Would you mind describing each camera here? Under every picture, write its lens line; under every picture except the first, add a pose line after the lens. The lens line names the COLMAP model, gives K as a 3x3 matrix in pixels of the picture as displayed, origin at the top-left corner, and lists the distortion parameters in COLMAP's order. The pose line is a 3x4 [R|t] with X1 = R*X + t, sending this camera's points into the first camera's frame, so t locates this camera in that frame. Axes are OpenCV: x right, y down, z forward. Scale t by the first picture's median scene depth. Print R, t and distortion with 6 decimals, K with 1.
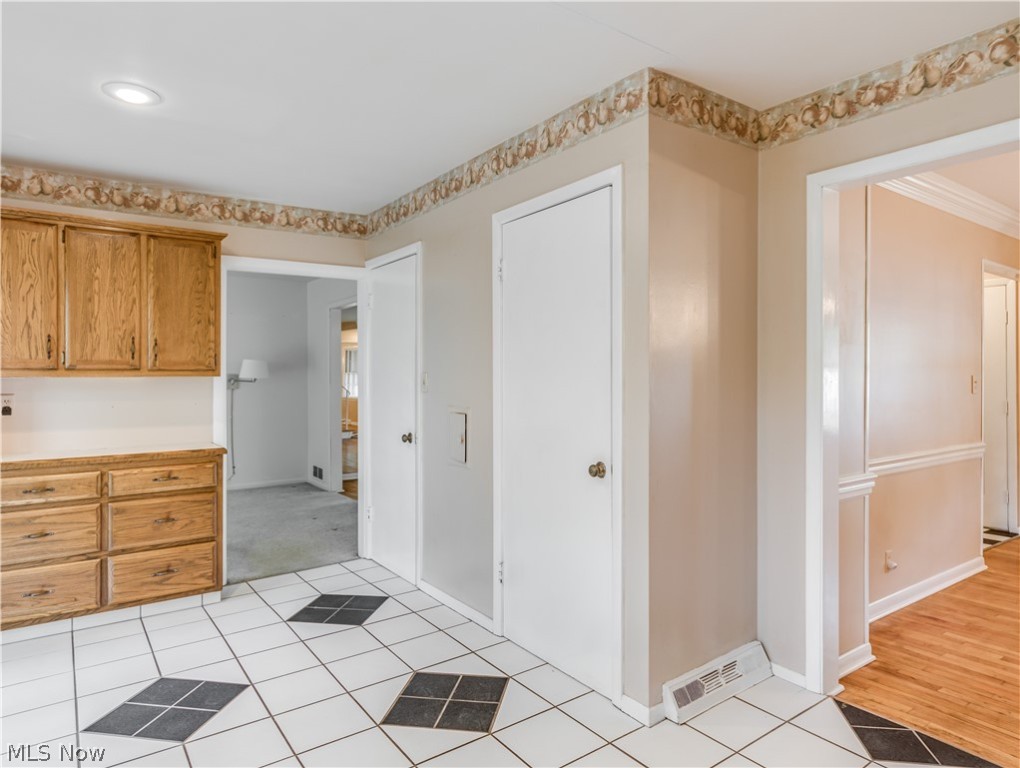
lens RADIAL K [[628.8, 0, 510.2], [0, 628.8, 380.9], [0, 0, 1]] dist [0.000897, -0.000210]
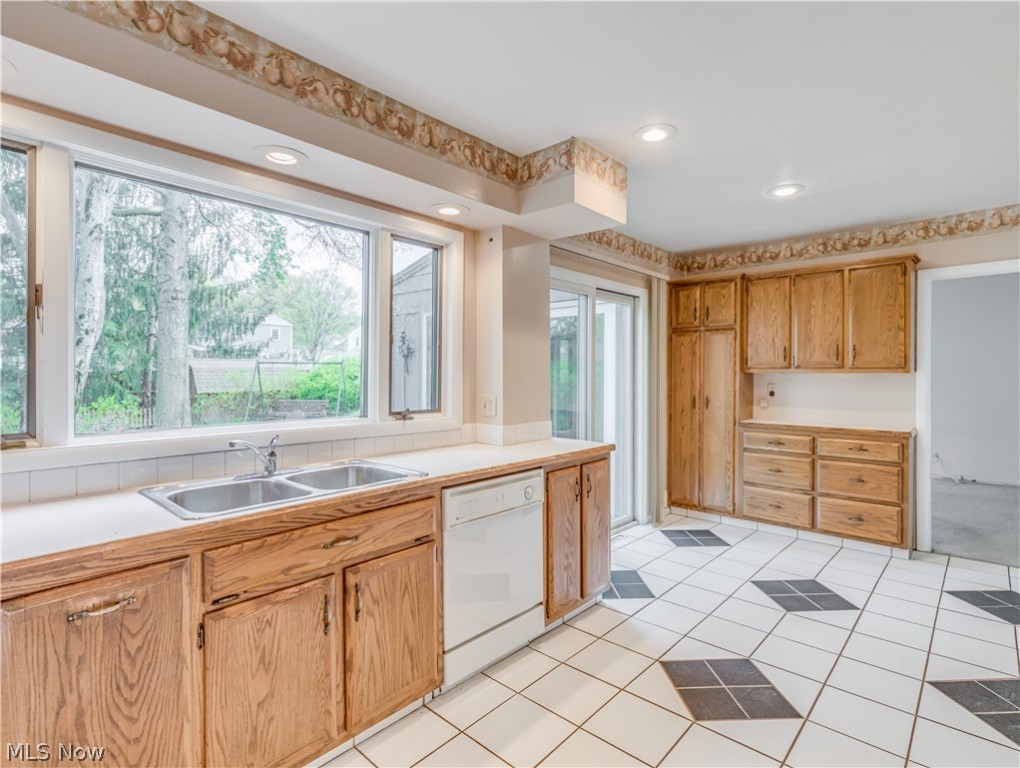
lens RADIAL K [[526.8, 0, 511.6], [0, 526.8, 374.6], [0, 0, 1]] dist [0.003631, 0.000386]
pose [[0.200325, 0.006030, -0.979711, 0.404398], [-0.006857, 0.999965, 0.004753, -0.003626], [0.979705, 0.005766, 0.200359, 0.053176]]
